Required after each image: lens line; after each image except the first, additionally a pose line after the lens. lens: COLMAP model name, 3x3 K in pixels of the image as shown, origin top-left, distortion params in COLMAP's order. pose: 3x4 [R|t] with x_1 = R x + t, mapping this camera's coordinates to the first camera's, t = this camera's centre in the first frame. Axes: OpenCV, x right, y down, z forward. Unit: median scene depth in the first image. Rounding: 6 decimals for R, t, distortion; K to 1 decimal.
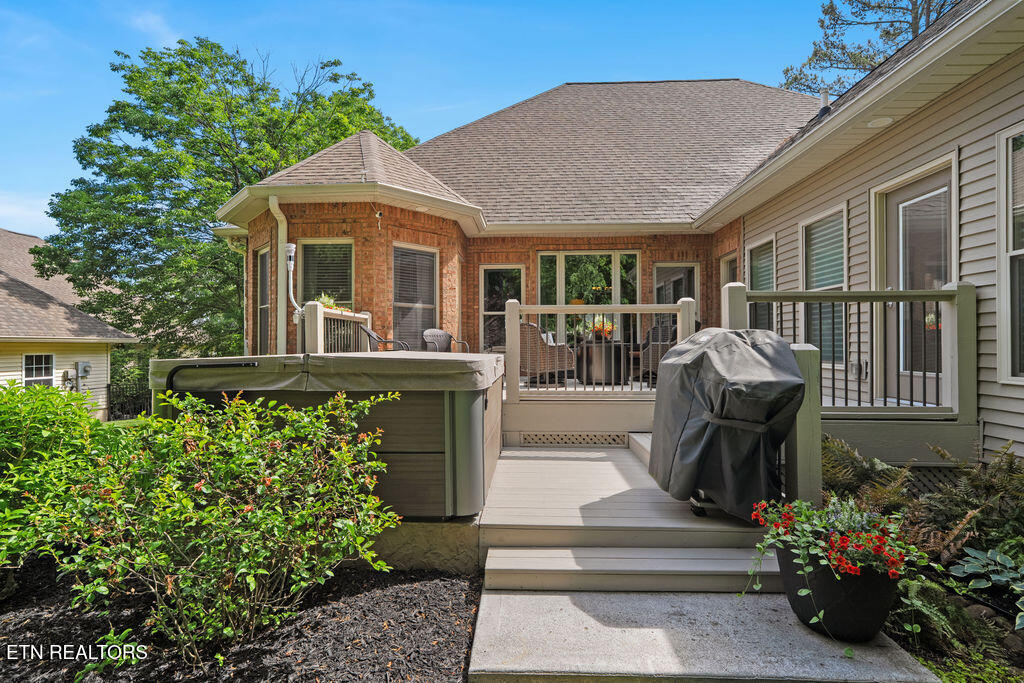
lens RADIAL K [[472.5, 0, 509.1], [0, 472.5, 343.0], [0, 0, 1]] dist [0.011824, -0.004757]
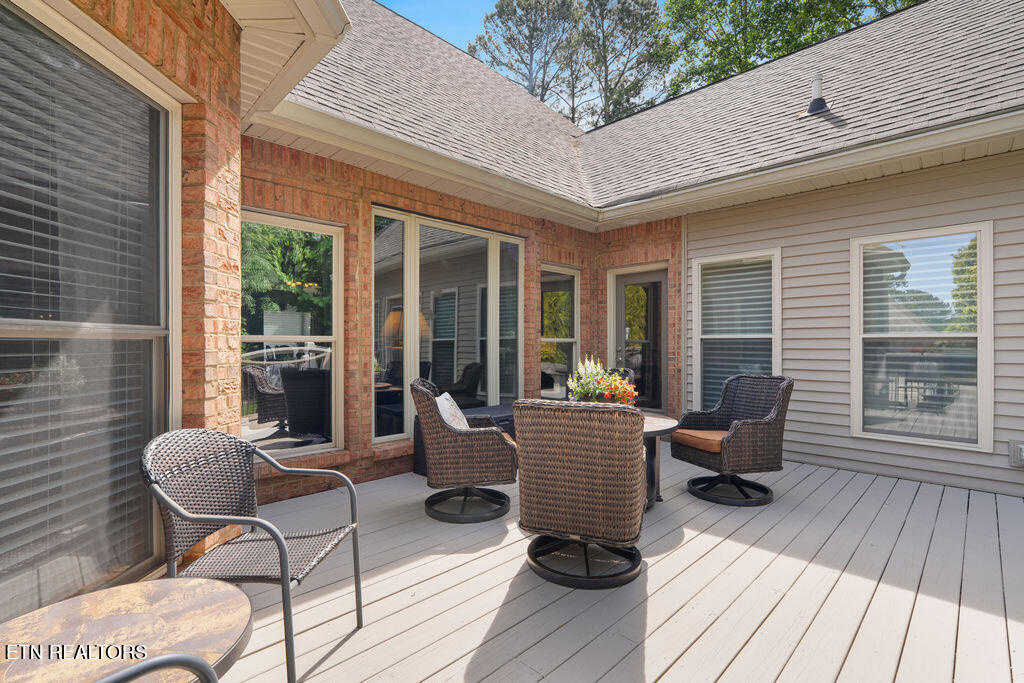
lens RADIAL K [[472.5, 0, 506.9], [0, 472.5, 344.2], [0, 0, 1]] dist [0.011824, -0.004757]
pose [[0.684209, 0.002120, 0.729283, -0.214525], [-0.001037, 0.999998, -0.001934, -0.071245], [-0.729285, 0.000567, 0.684210, 0.707656]]
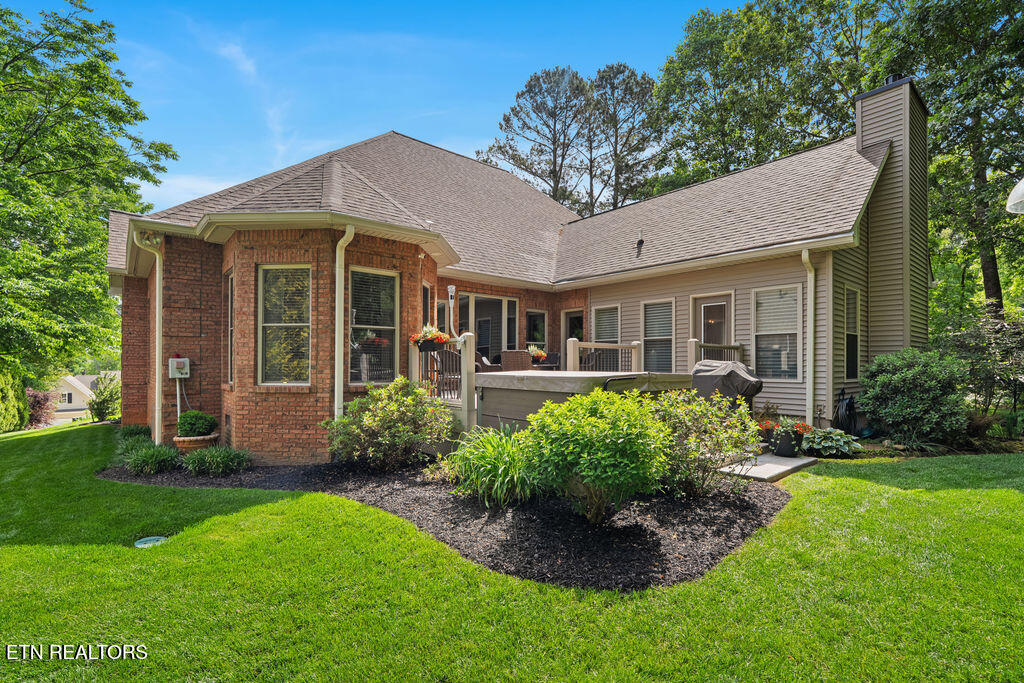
lens RADIAL K [[472.5, 0, 512.6], [0, 472.5, 360.8], [0, 0, 1]] dist [0.011824, -0.004757]
pose [[0.732282, 0.008396, 0.680950, -0.814277], [-0.006805, 0.999964, -0.005011, -0.003968], [-0.680968, -0.000965, 0.732313, -0.018904]]
